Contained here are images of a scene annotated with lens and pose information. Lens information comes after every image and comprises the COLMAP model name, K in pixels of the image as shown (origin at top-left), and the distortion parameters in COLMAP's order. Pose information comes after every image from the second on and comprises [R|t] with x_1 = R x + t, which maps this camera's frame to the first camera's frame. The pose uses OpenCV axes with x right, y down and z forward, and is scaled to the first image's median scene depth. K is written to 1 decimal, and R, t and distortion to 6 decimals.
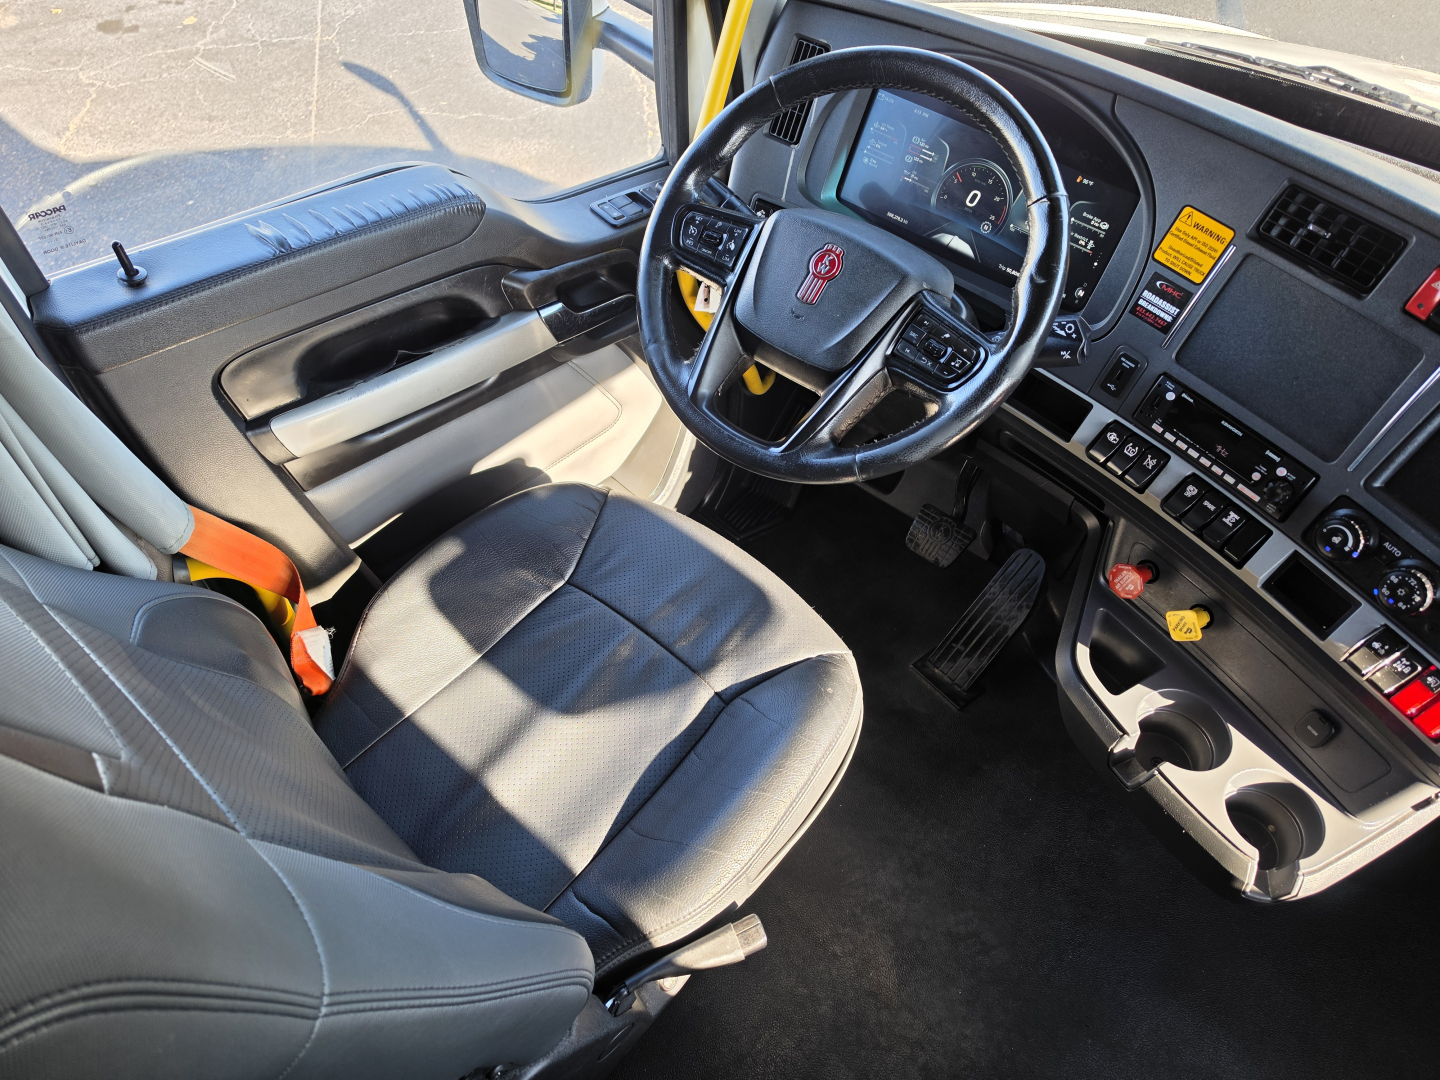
lens RADIAL K [[1007.0, 0, 685.7], [0, 1007.0, 541.2], [0, 0, 1]] dist [0.055737, -0.072339]
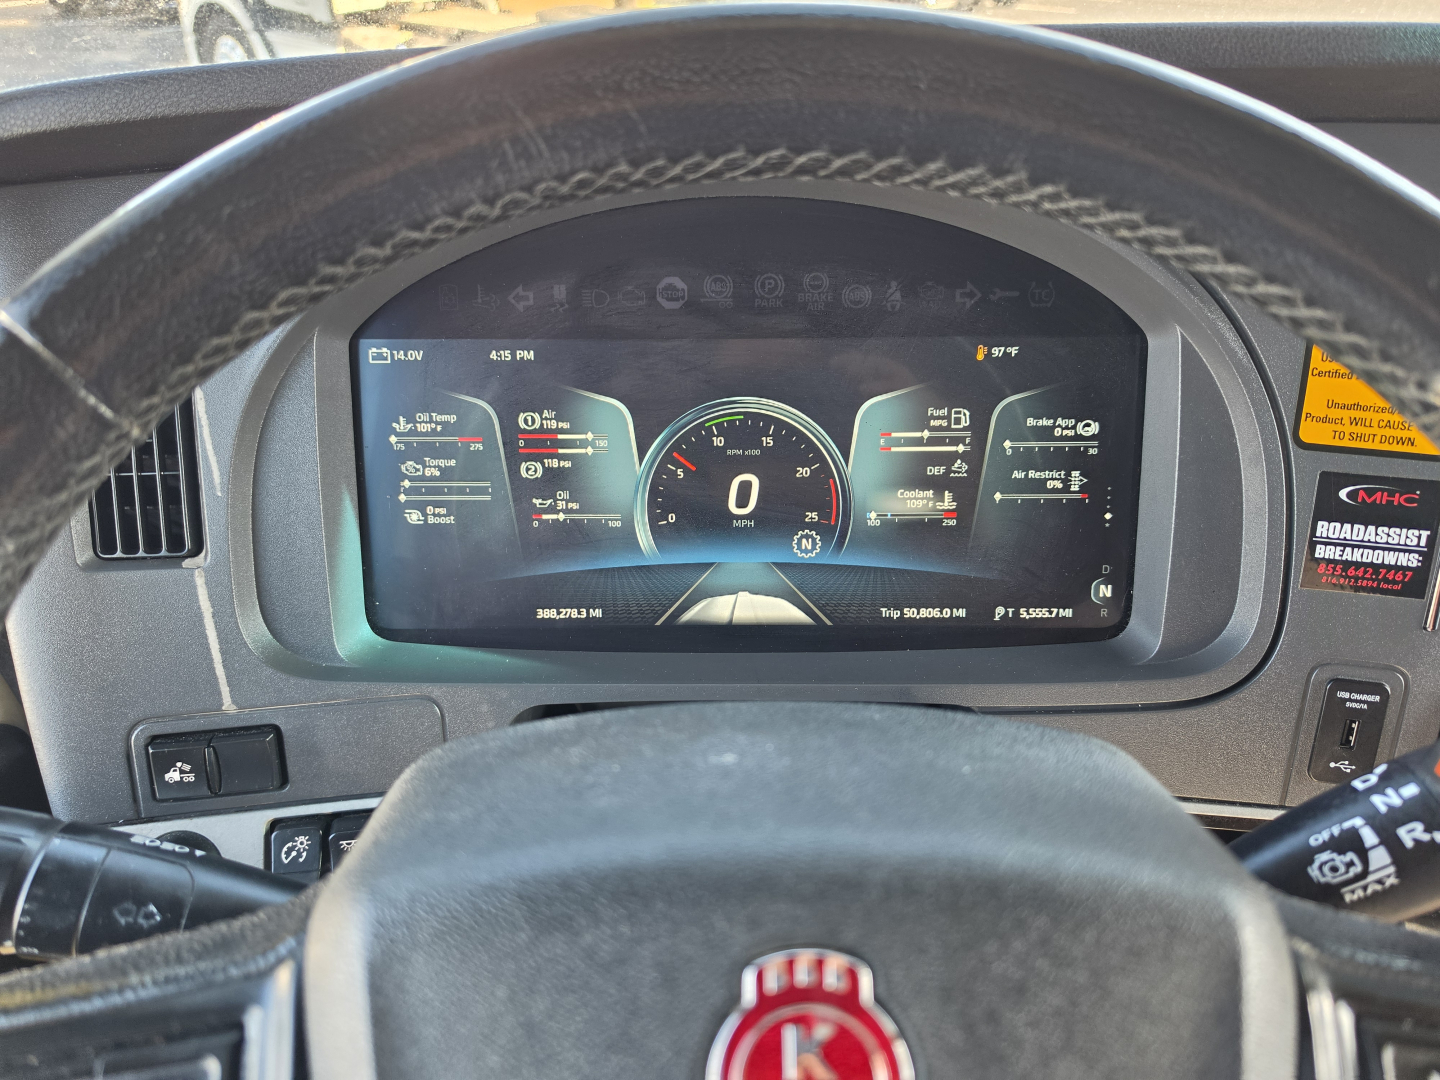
lens RADIAL K [[1007.0, 0, 685.9], [0, 1007.0, 530.7], [0, 0, 1]] dist [0.055737, -0.072339]
pose [[0.754060, -0.377138, 0.537736, 0.062473], [0.525221, 0.837838, -0.148897, -0.314714], [-0.394381, 0.394708, 0.829861, 0.781329]]
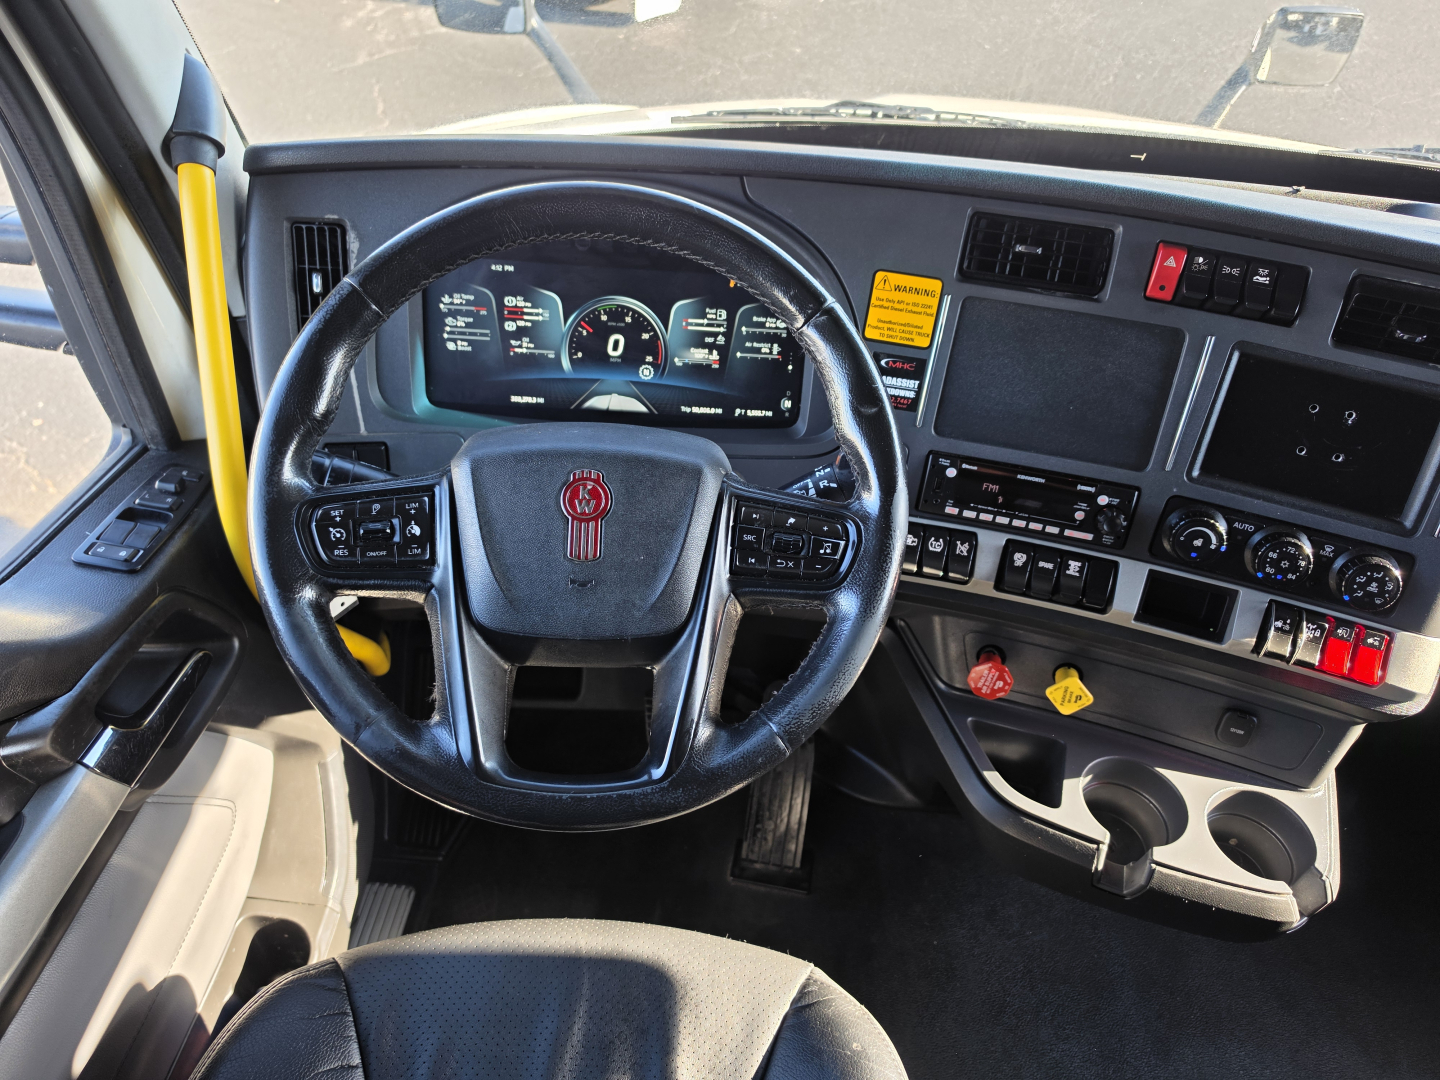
lens RADIAL K [[1007.0, 0, 696.7], [0, 1007.0, 540.3], [0, 0, 1]] dist [0.055737, -0.072339]
pose [[0.749032, -0.421143, 0.511459, -0.148112], [0.480343, 0.876884, 0.018577, -0.212988], [-0.456314, 0.231761, 0.859107, 0.377373]]
